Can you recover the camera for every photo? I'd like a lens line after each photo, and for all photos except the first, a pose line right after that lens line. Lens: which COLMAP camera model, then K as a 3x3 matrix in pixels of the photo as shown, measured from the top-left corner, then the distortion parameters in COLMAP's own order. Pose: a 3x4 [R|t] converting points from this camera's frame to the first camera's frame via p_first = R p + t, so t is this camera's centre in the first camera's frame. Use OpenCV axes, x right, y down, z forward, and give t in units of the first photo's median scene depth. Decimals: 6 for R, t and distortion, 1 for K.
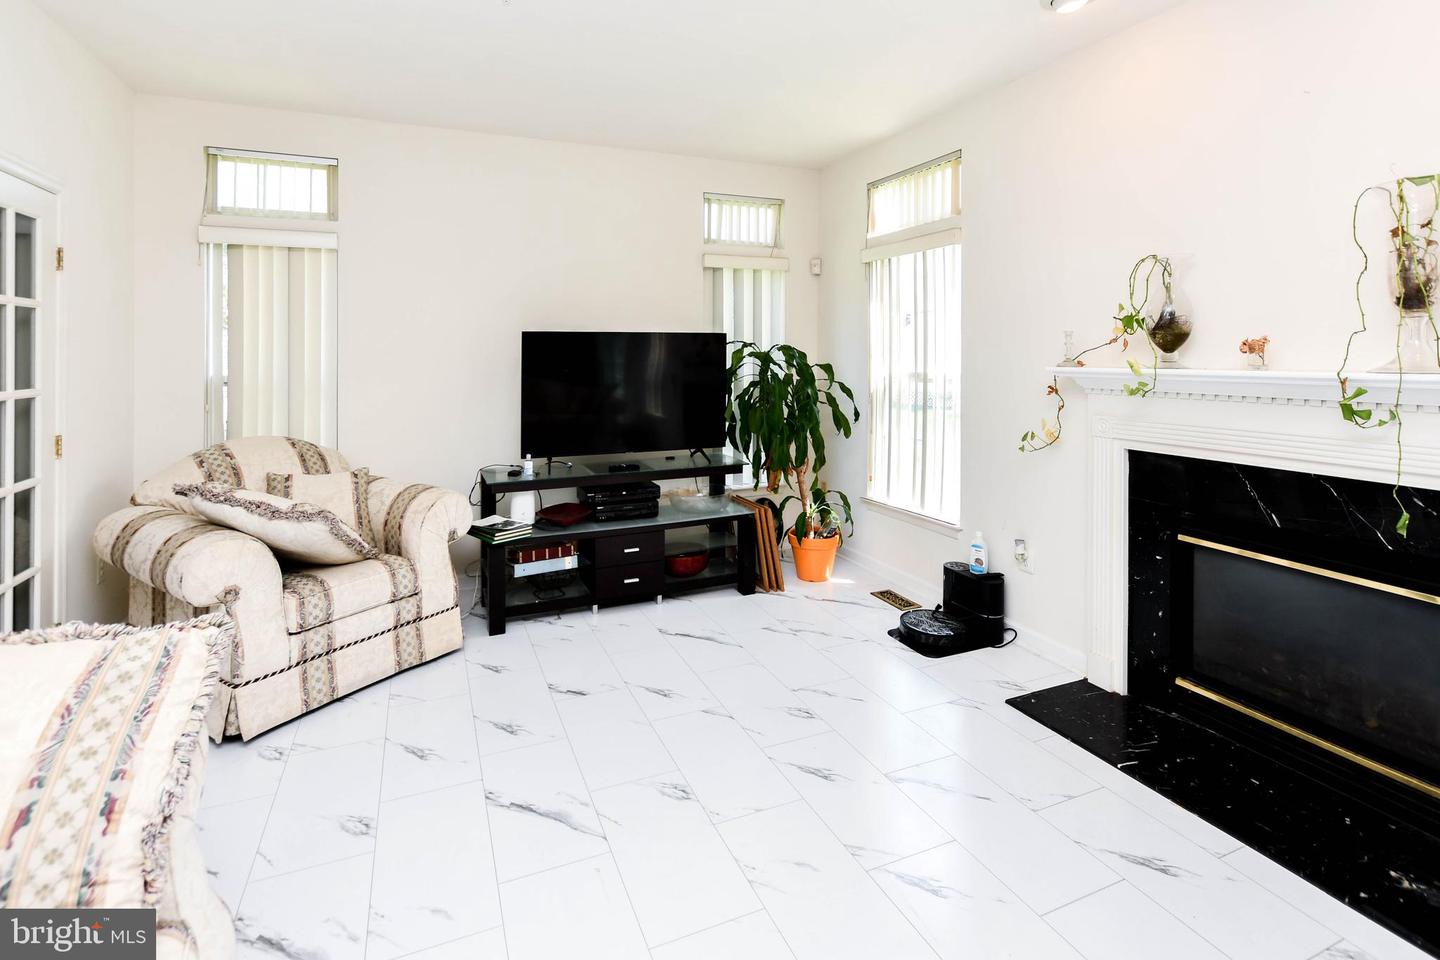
lens RADIAL K [[699.0, 0, 717.9], [0, 699.0, 421.7], [0, 0, 1]] dist [-0.002056, -0.000157]
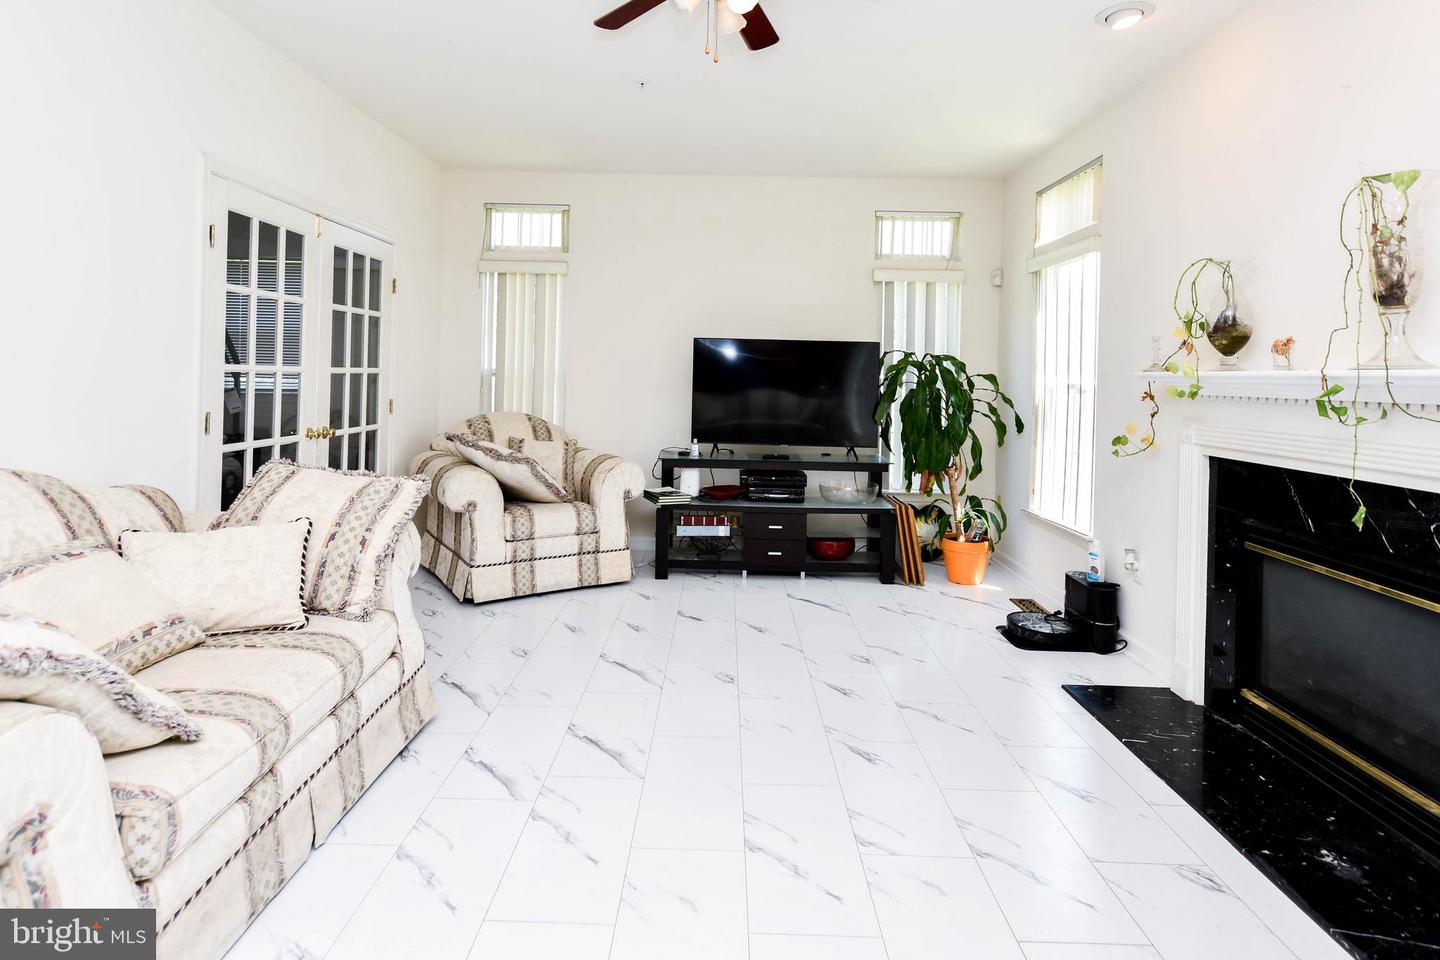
lens RADIAL K [[734.6, 0, 720.0], [0, 734.6, 480.0], [0, 0, 1]] dist [-0.002093, 0.000563]
pose [[0.924339, 0.076390, -0.373847, 0.289972], [-0.059772, 0.996648, 0.055865, 0.049565], [0.376861, -0.029293, 0.925807, -0.201765]]
